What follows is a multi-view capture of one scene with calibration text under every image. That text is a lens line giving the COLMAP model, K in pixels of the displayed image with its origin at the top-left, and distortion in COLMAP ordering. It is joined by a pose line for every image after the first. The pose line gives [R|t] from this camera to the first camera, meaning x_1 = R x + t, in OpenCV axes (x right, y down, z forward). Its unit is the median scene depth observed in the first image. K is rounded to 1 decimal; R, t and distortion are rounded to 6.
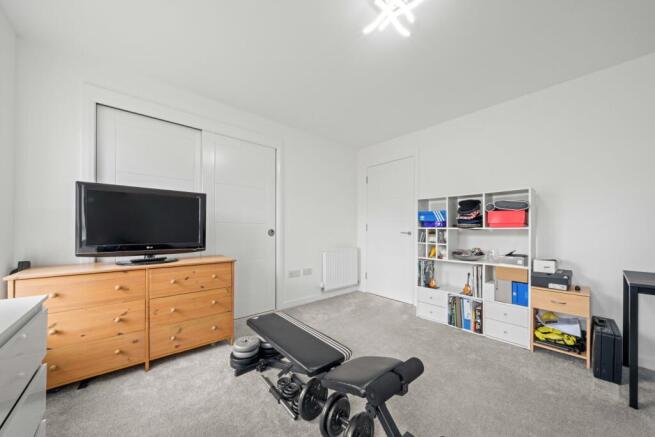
lens RADIAL K [[232.0, 0, 323.7], [0, 232.0, 228.5], [0, 0, 1]] dist [-0.000135, -0.000060]
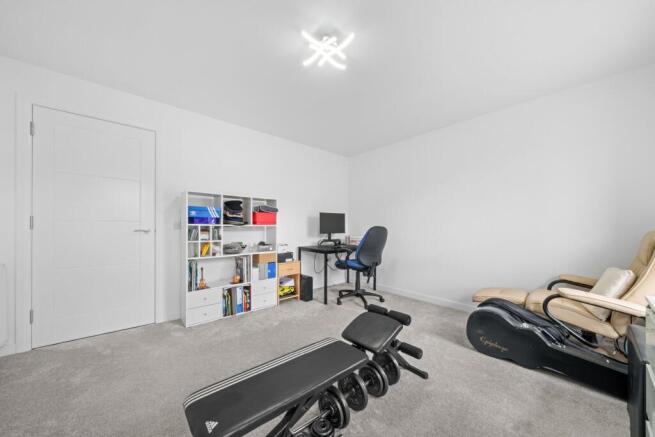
lens RADIAL K [[232.0, 0, 322.4], [0, 232.0, 228.8], [0, 0, 1]] dist [-0.000135, -0.000060]
pose [[0.008488, -0.006397, 0.999944, -0.511132], [0.000167, 0.999980, 0.006396, 0.008855], [-0.999964, 0.000113, 0.008489, 0.557507]]
